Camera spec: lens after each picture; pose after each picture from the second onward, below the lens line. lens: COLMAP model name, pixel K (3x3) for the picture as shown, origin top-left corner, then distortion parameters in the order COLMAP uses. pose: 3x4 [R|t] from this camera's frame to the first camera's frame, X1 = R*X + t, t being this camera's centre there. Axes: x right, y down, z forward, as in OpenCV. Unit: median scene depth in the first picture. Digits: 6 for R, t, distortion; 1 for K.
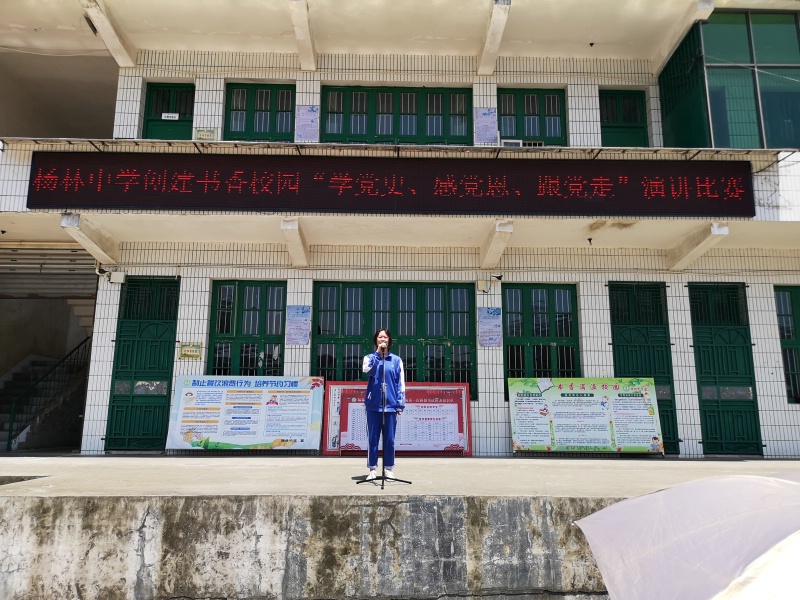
lens RADIAL K [[618.4, 0, 400.0], [0, 618.4, 300.0], [0, 0, 1]] dist [0.029225, -0.000528]
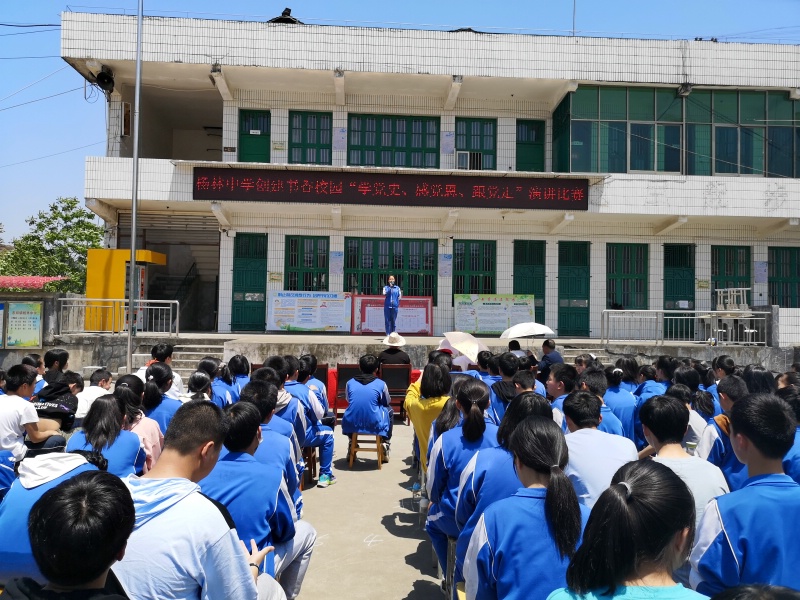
lens RADIAL K [[618.4, 0, 400.0], [0, 618.4, 300.0], [0, 0, 1]] dist [0.029225, -0.000528]
pose [[0.998971, 0.011856, 0.043777, -0.060894], [-0.018722, 0.986950, 0.159932, -0.139994], [-0.041310, -0.160587, 0.986157, -0.759767]]
